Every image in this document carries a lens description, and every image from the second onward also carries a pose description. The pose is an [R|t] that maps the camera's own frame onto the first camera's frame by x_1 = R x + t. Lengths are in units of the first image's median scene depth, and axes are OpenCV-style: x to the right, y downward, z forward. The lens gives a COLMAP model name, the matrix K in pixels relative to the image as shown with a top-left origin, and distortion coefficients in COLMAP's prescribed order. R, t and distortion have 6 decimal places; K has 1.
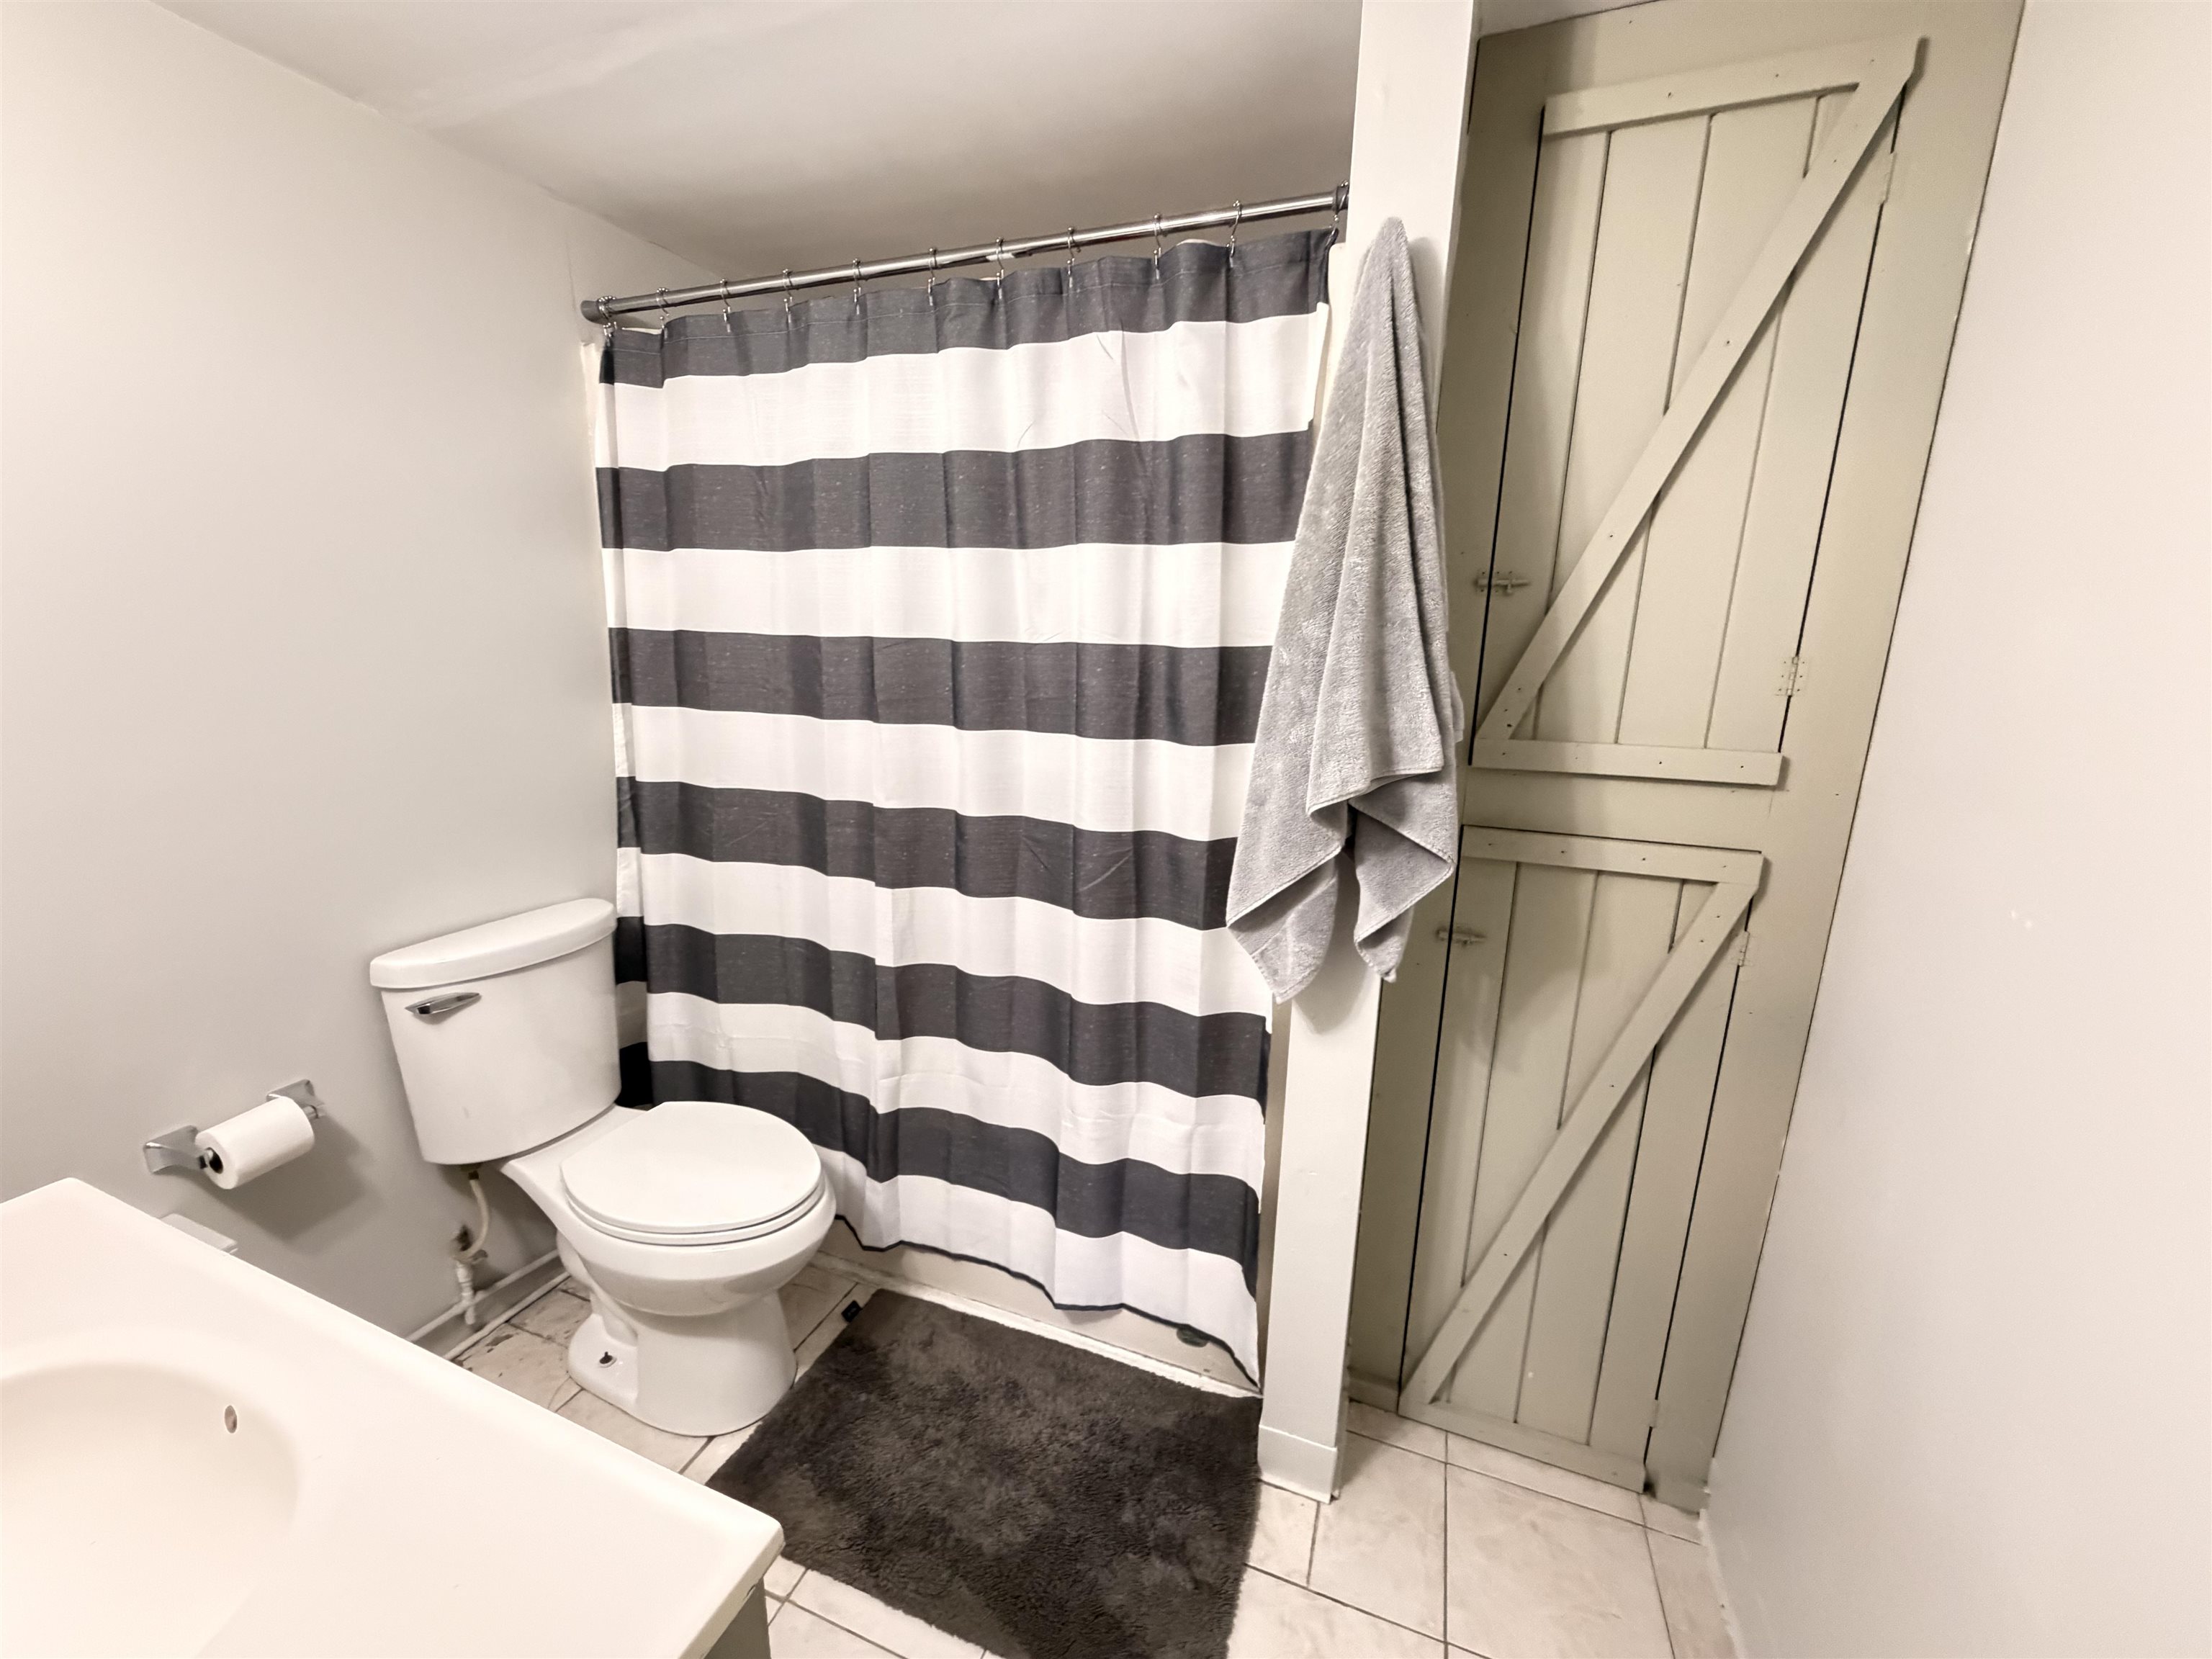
lens RADIAL K [[880.2, 0, 1104.6], [0, 880.2, 834.3], [0, 0, 1]] dist [0.000718, -0.000241]
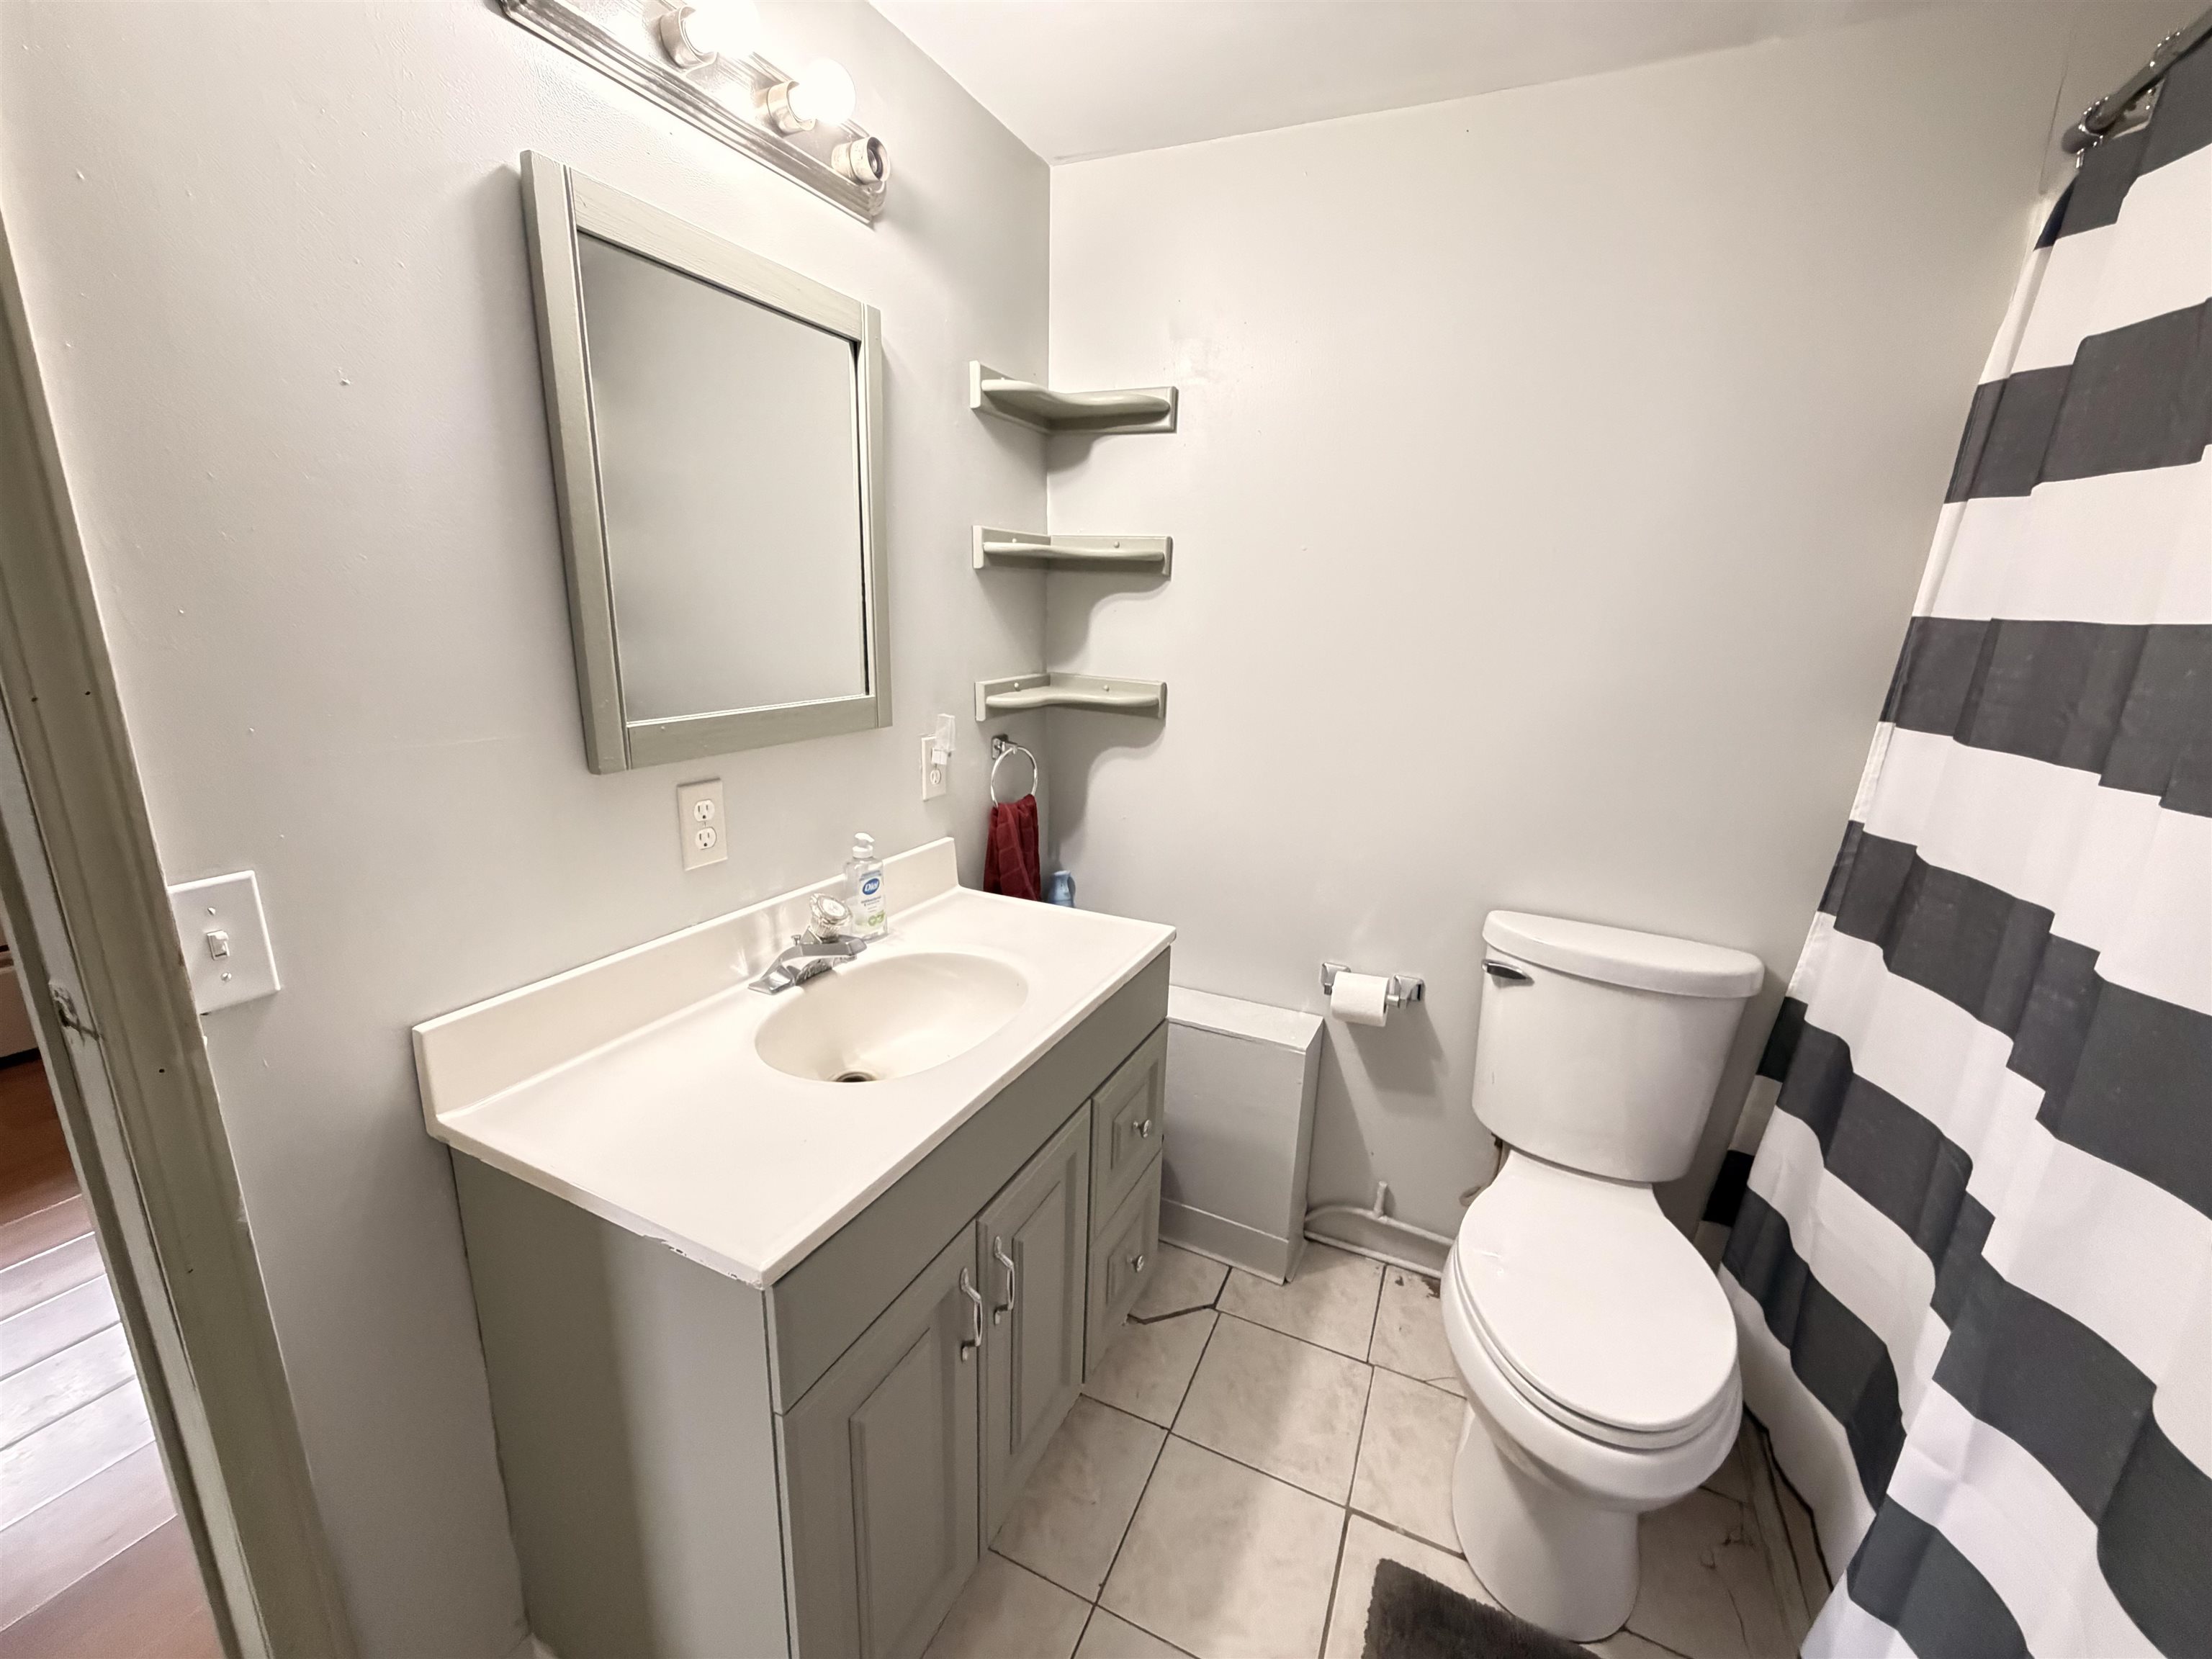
lens RADIAL K [[880.2, 0, 1107.5], [0, 880.2, 828.4], [0, 0, 1]] dist [0.000718, -0.000241]
pose [[-0.084982, 0.217401, -0.972376, 0.232642], [-0.249942, 0.940051, 0.232018, -0.079757], [0.964524, 0.262755, -0.025549, 0.453145]]
